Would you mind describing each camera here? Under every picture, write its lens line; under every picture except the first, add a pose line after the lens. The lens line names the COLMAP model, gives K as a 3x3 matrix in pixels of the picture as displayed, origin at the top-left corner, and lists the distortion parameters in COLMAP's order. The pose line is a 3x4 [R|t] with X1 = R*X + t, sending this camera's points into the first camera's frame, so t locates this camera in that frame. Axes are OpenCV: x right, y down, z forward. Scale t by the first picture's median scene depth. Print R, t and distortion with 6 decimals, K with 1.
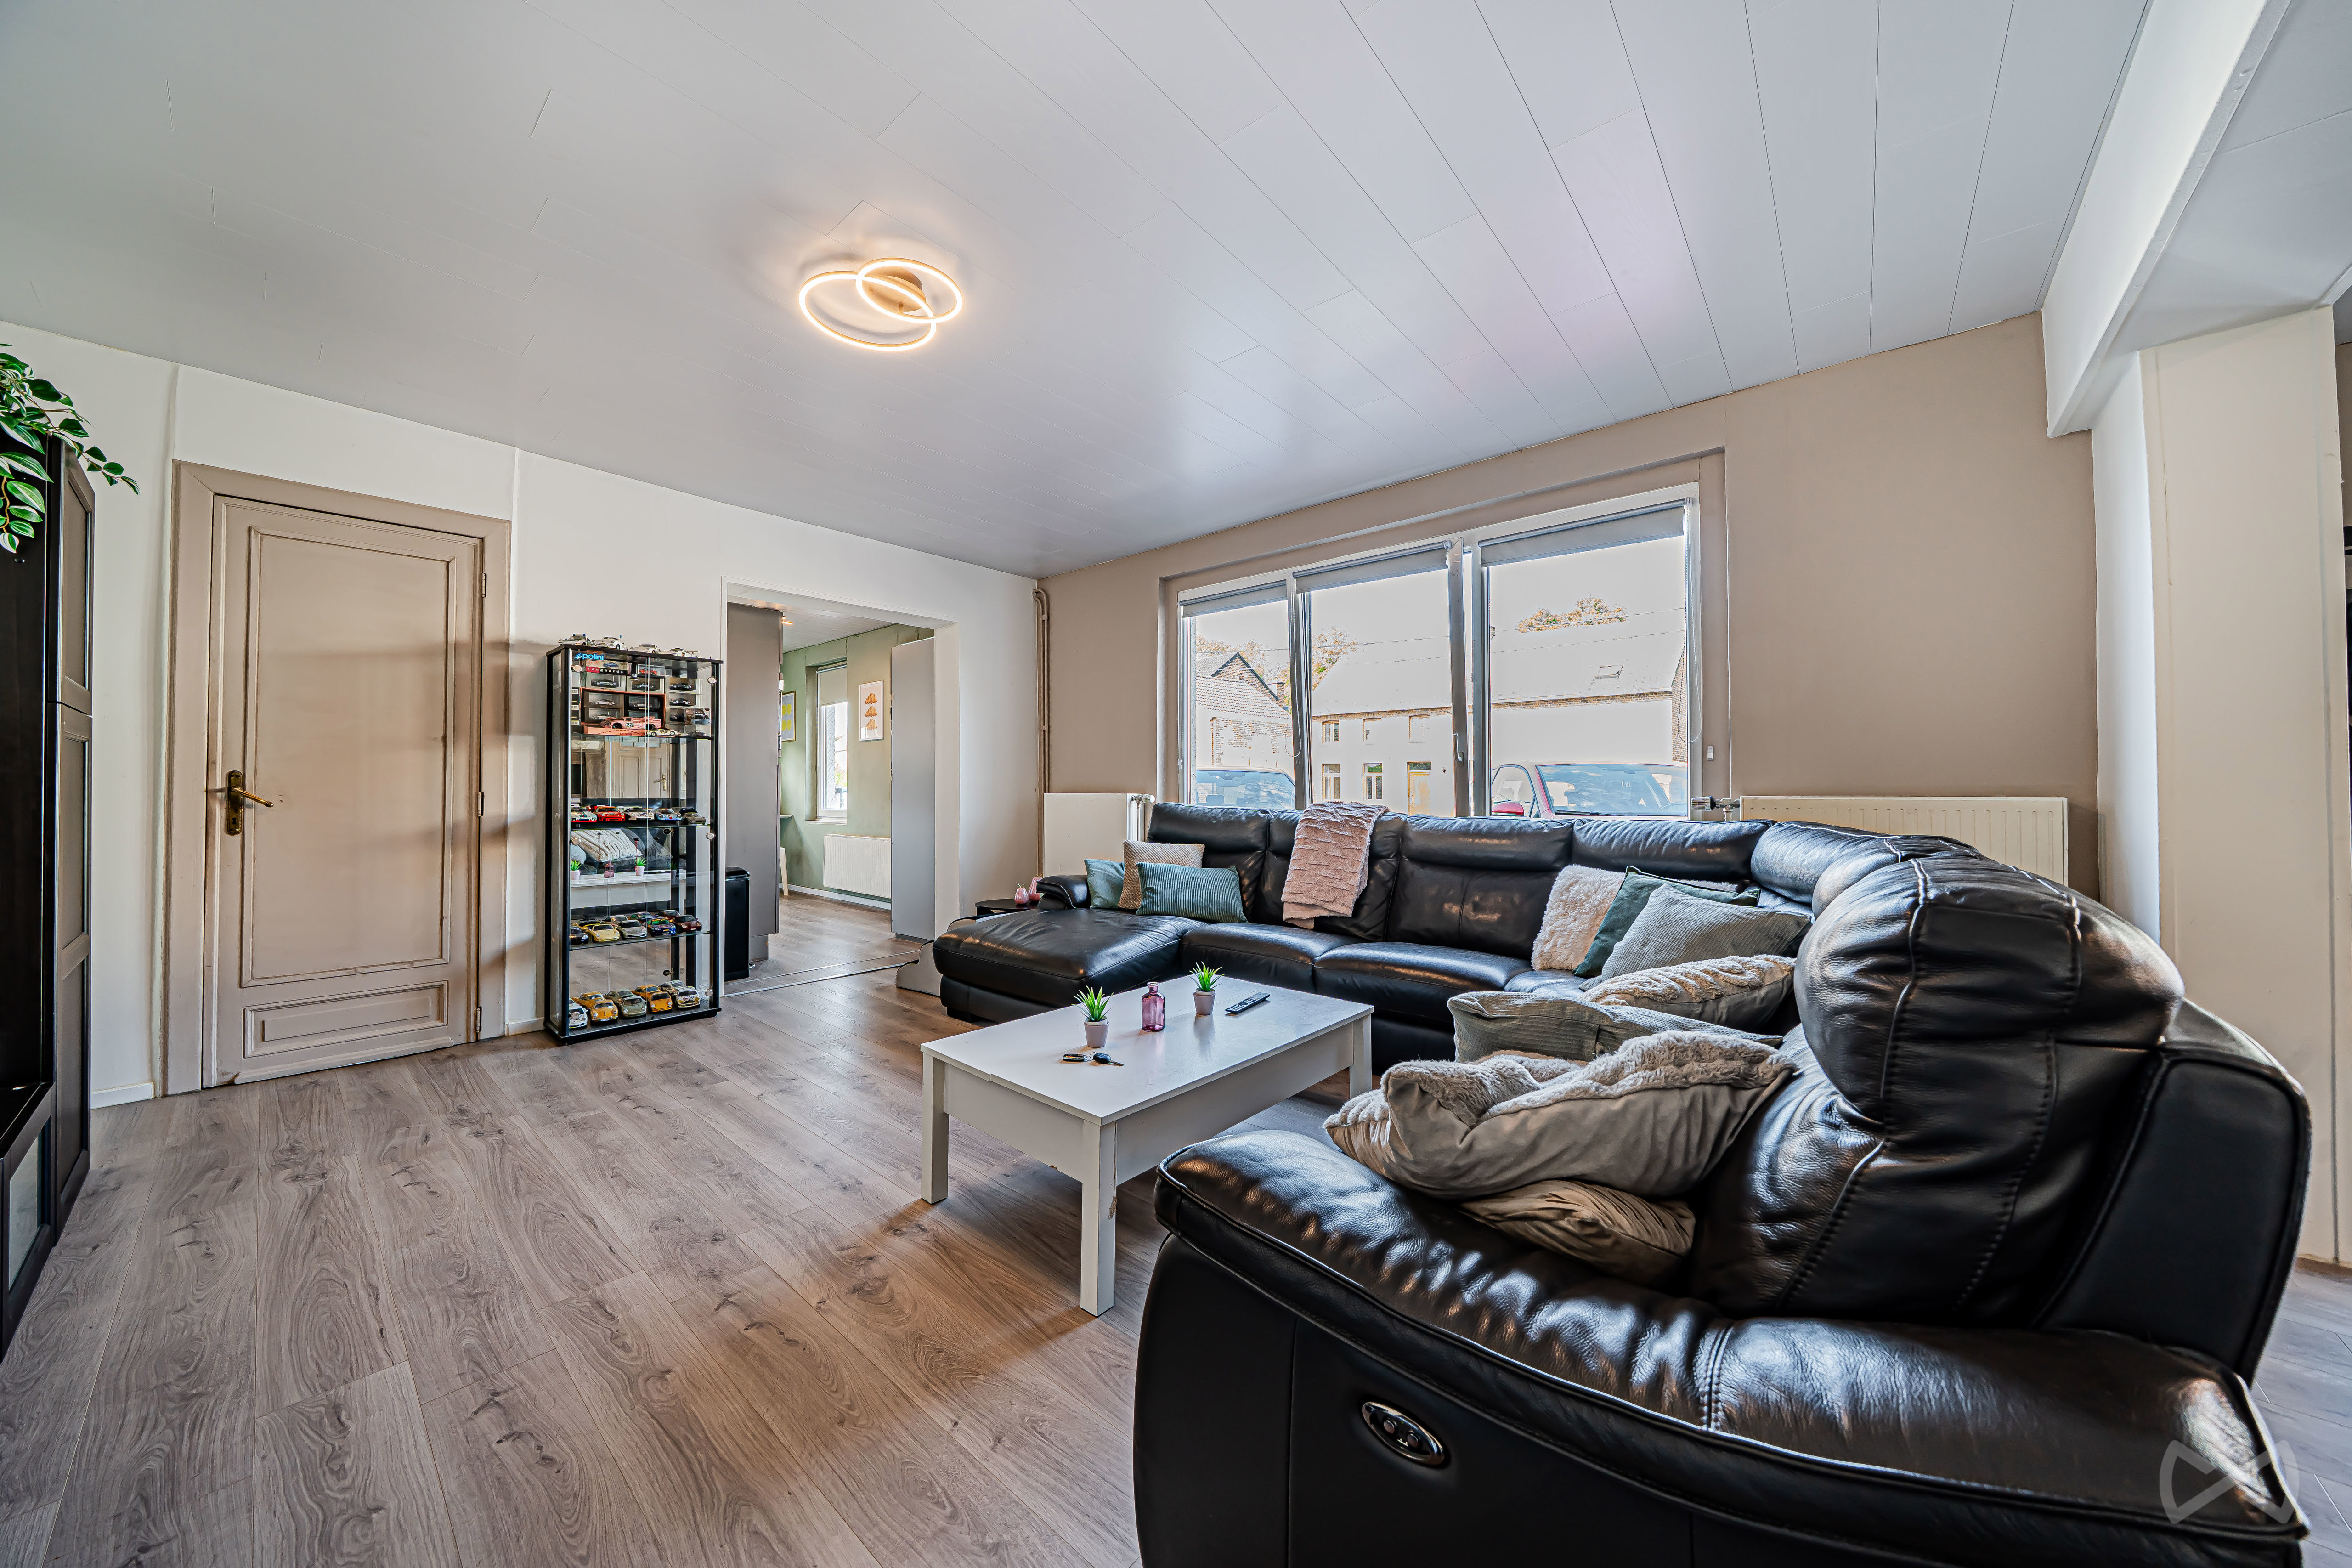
lens RADIAL K [[813.2, 0, 1186.4], [0, 813.2, 780.3], [0, 0, 1]] dist [-0.006429, 0.000416]
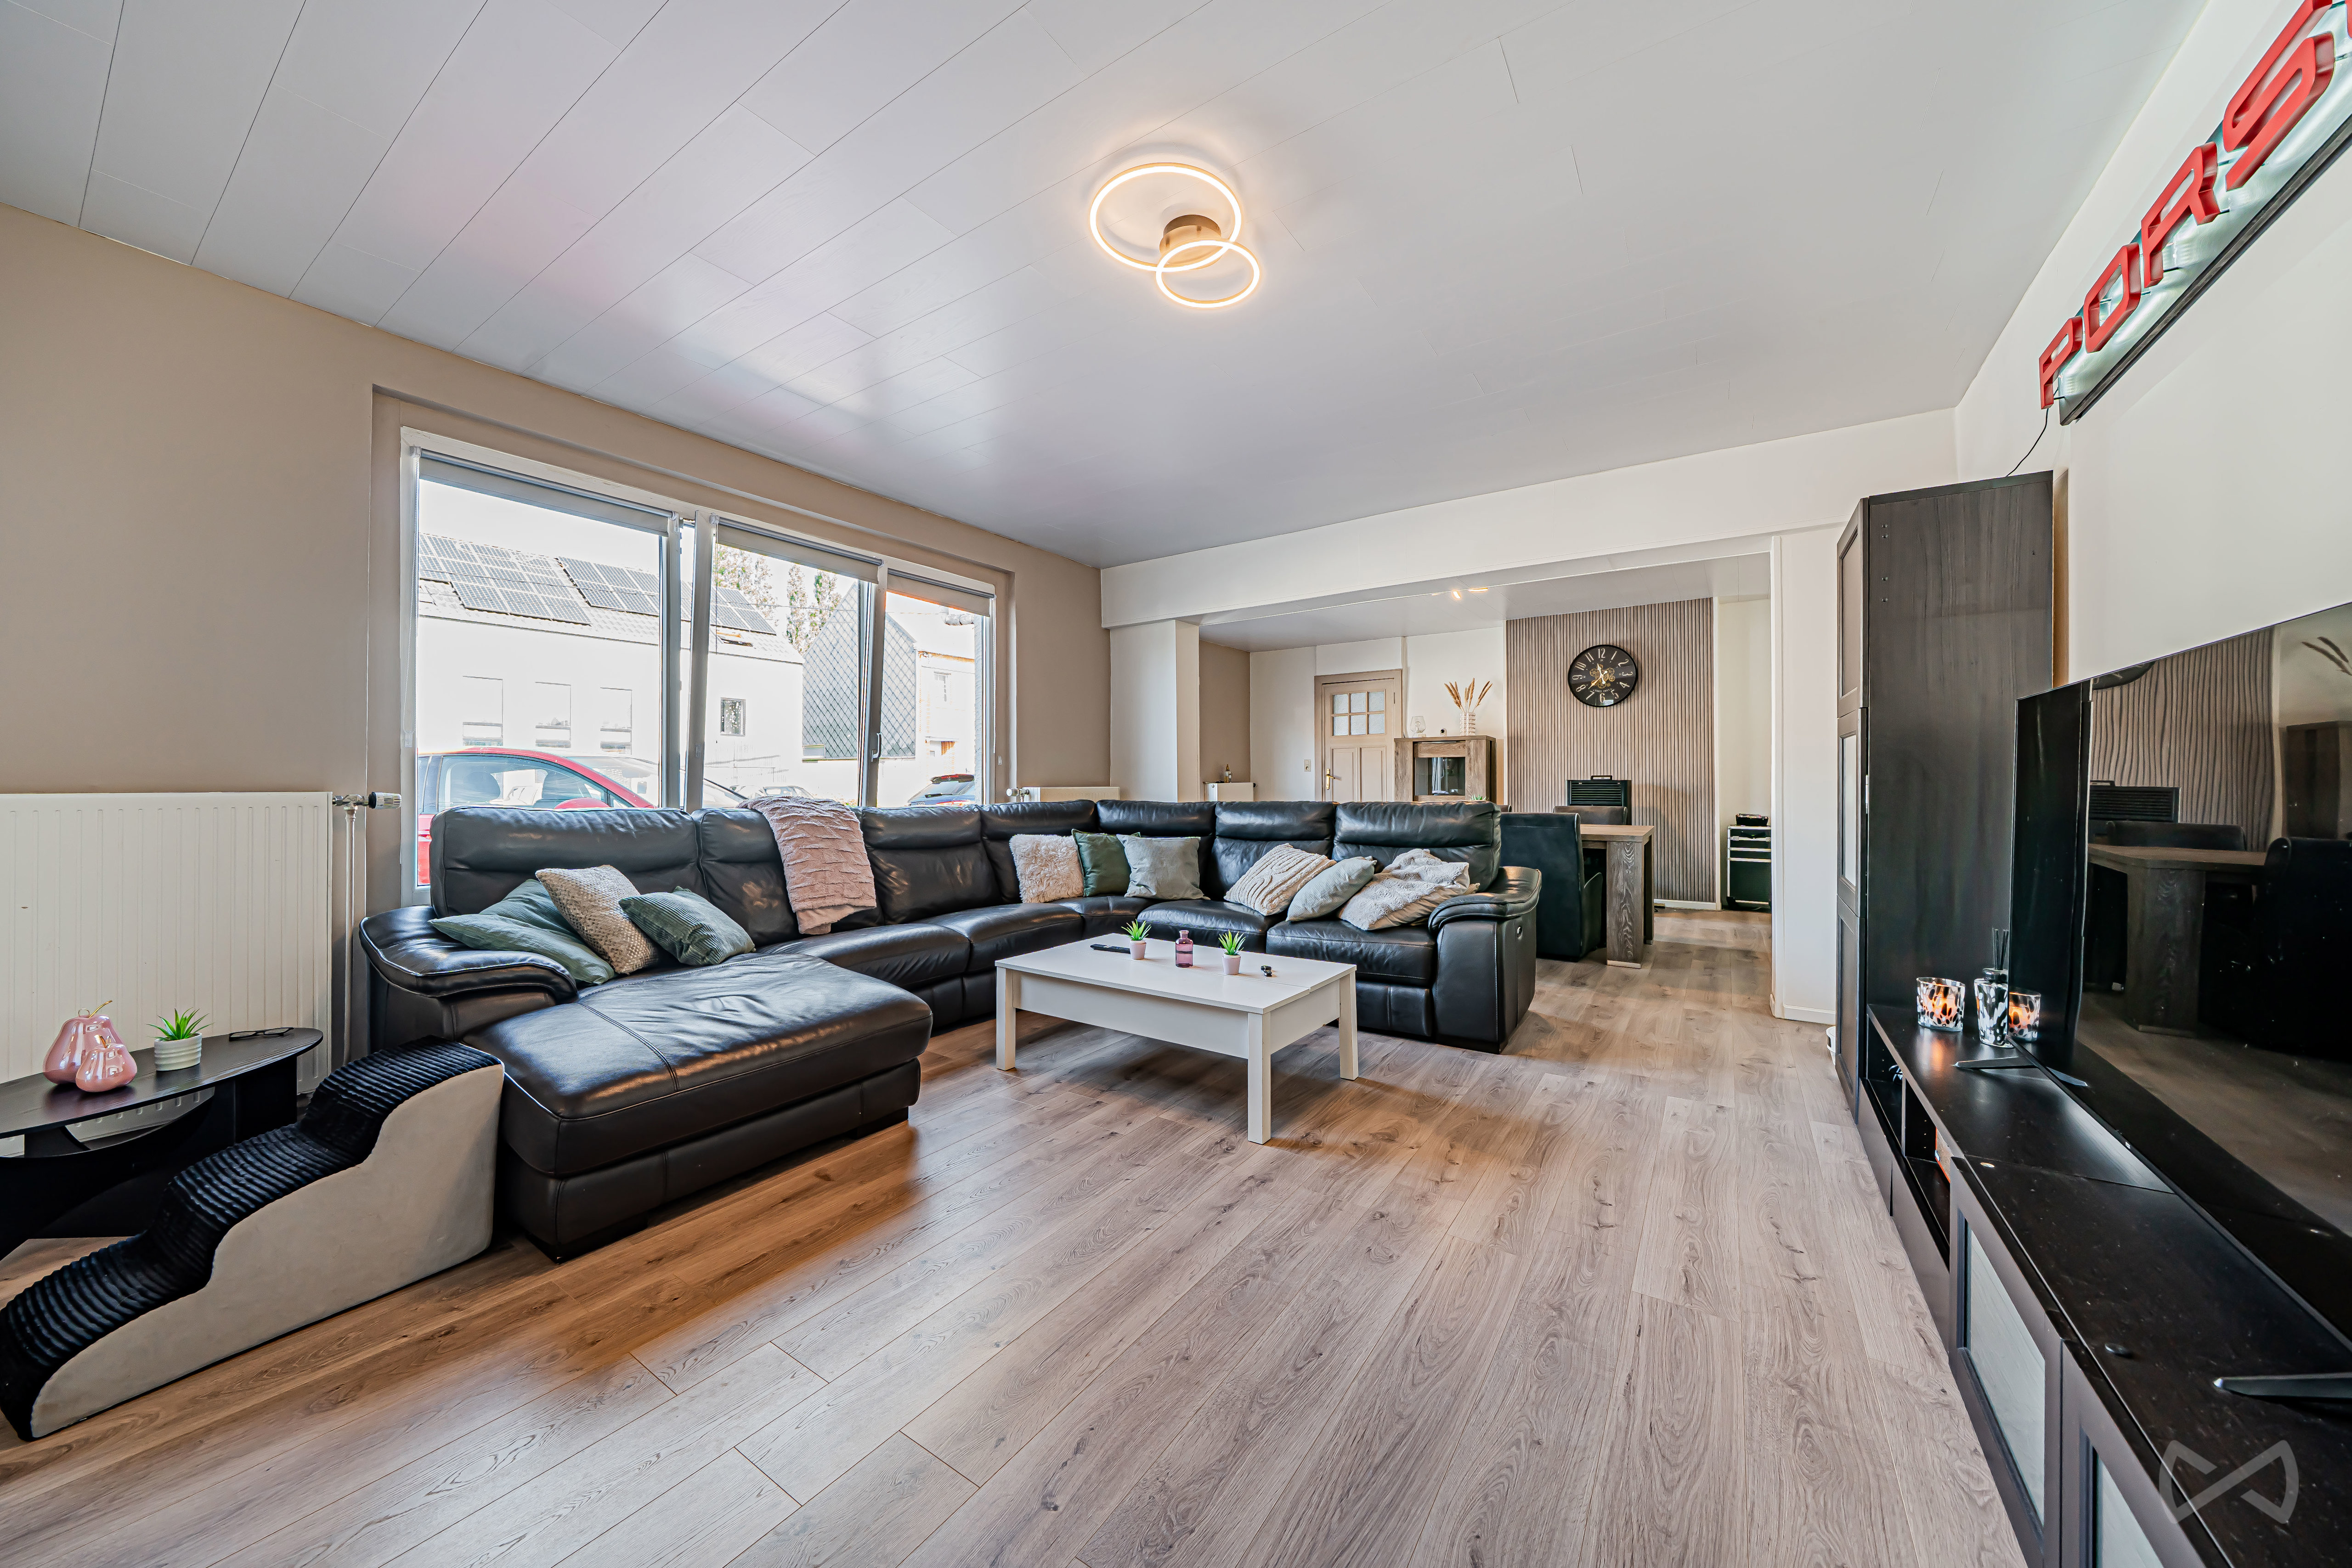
lens RADIAL K [[813.1, 0, 1172.9], [0, 813.1, 784.7], [0, 0, 1]] dist [-0.006429, 0.000416]
pose [[-0.121620, 0.000269, 0.992577, -1.338017], [-0.007529, 0.999971, -0.001194, 0.017630], [-0.992548, -0.007618, -0.121614, 1.185050]]
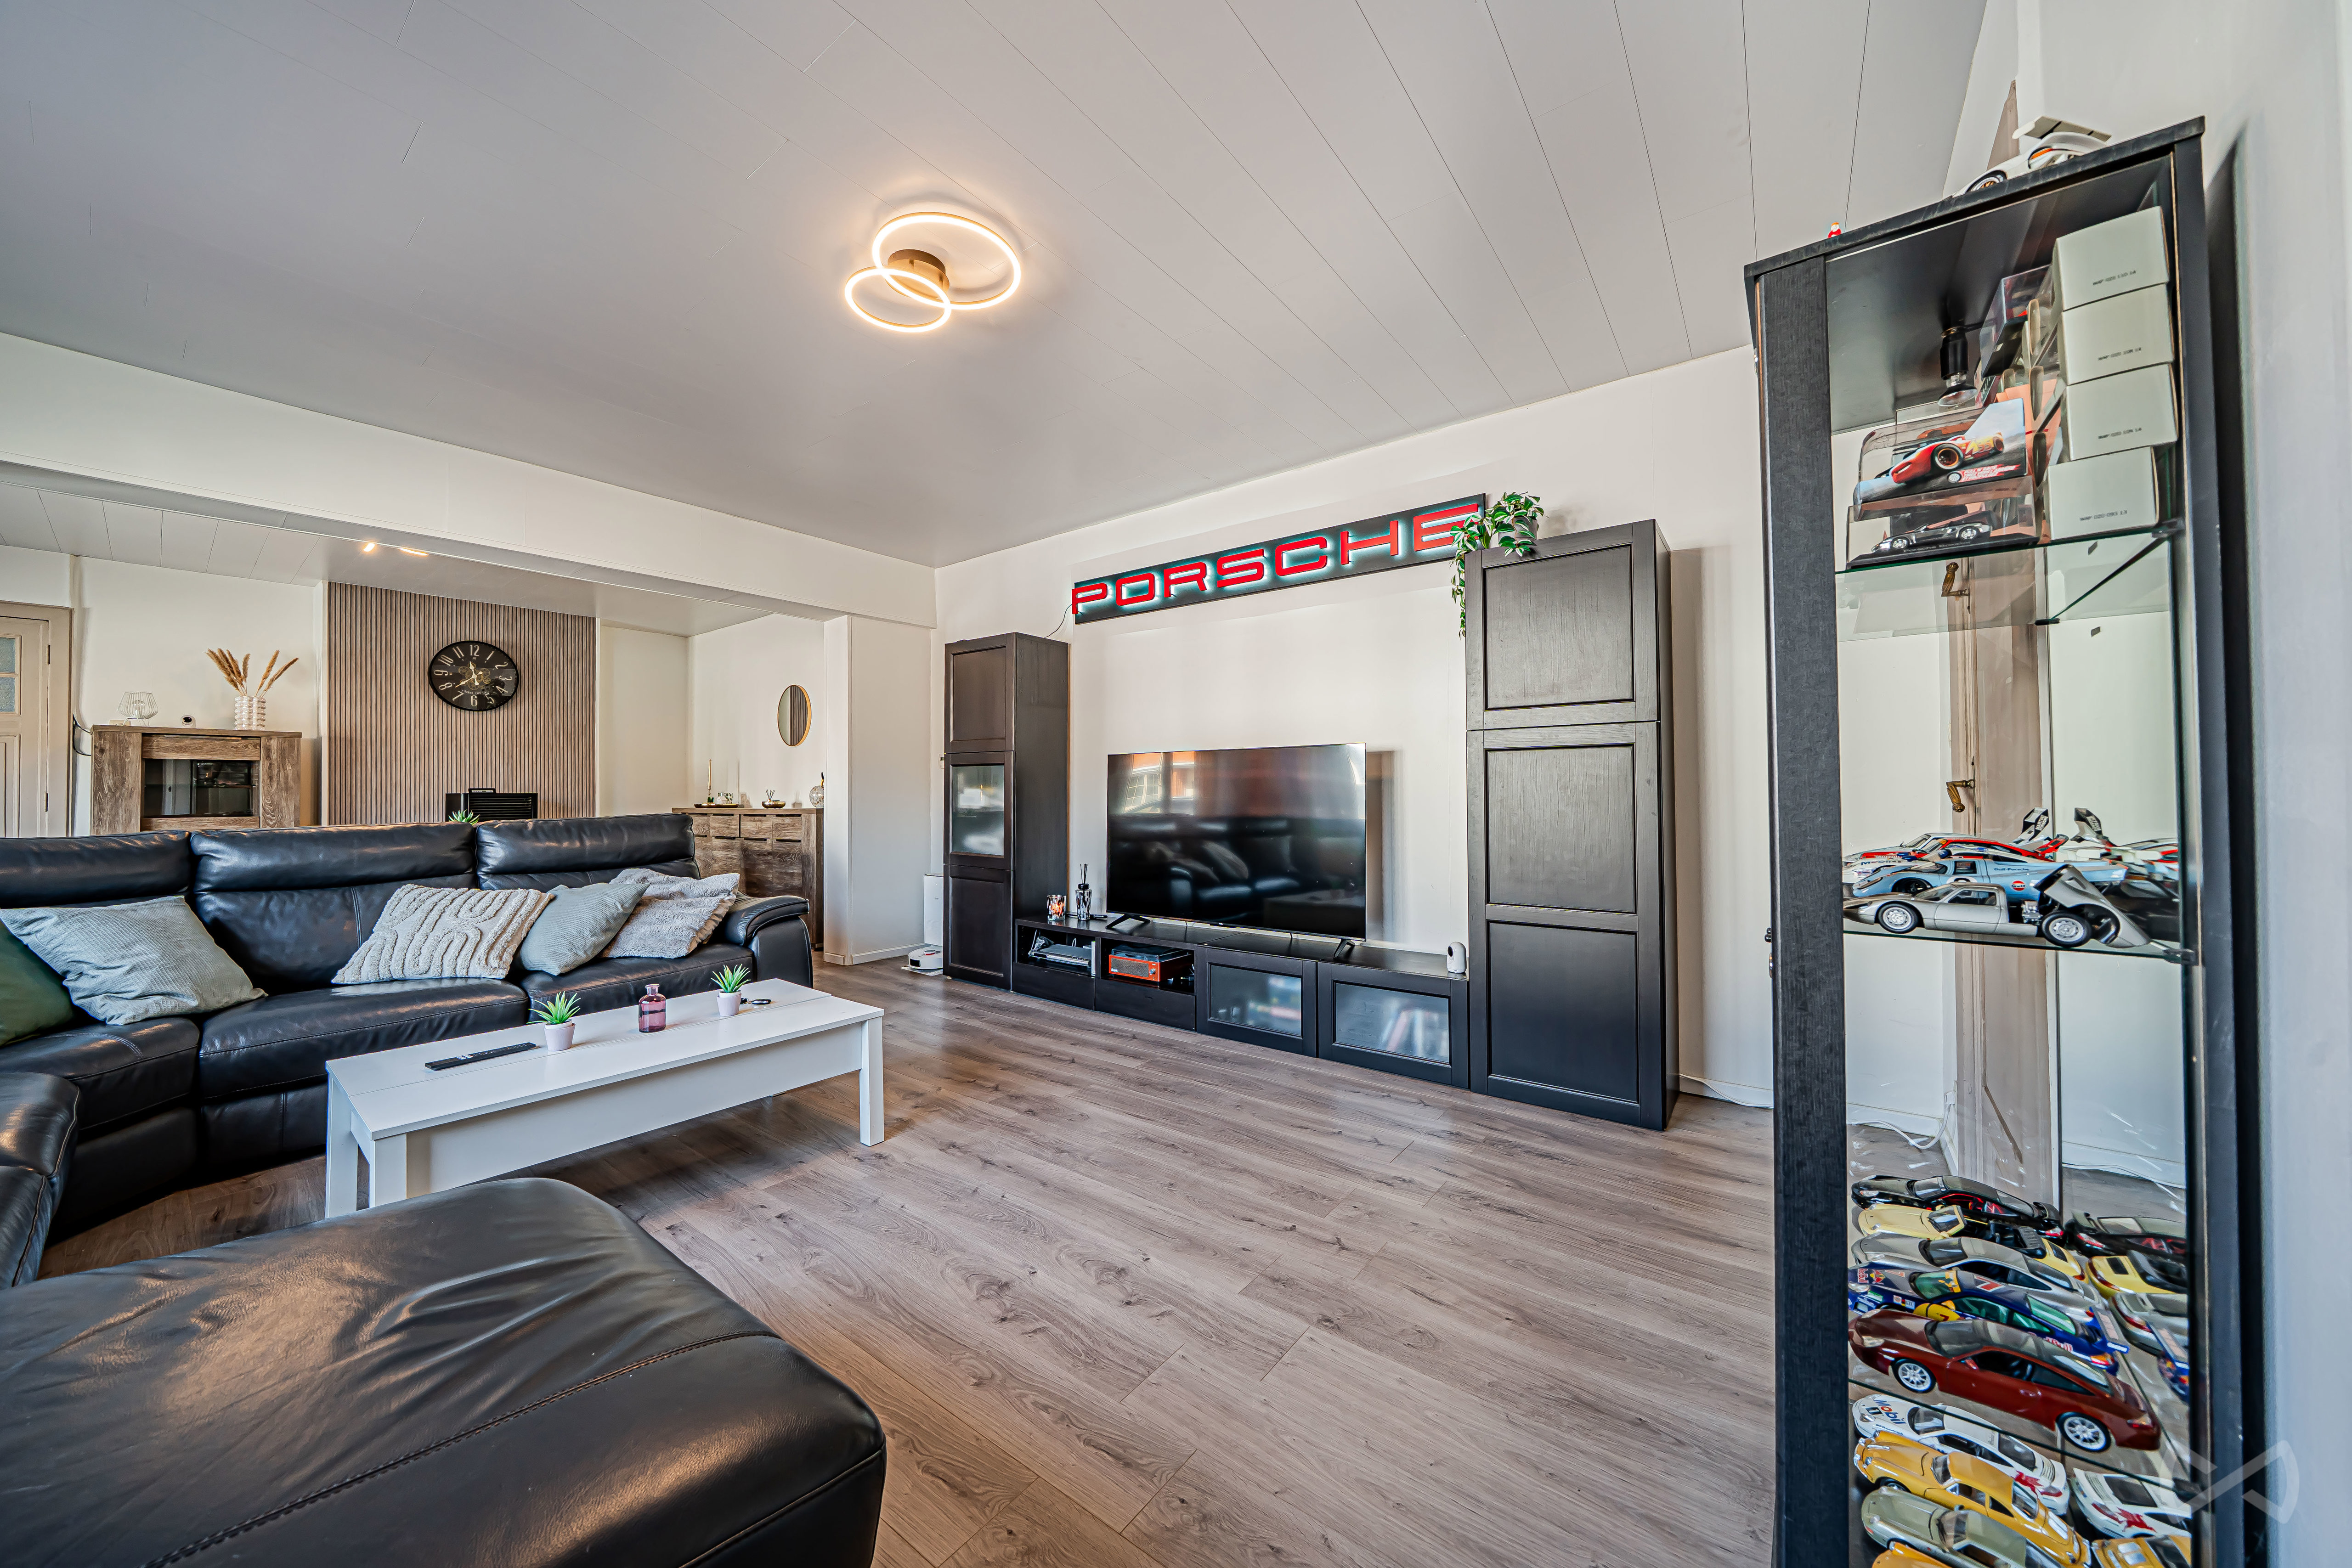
lens RADIAL K [[813.1, 0, 1169.9], [0, 813.1, 782.7], [0, 0, 1]] dist [-0.006429, 0.000416]
pose [[-0.998383, 0.007401, -0.056368, -0.634157], [0.008547, 0.999761, -0.020117, 0.022573], [0.056206, -0.020566, -0.998207, 2.066893]]
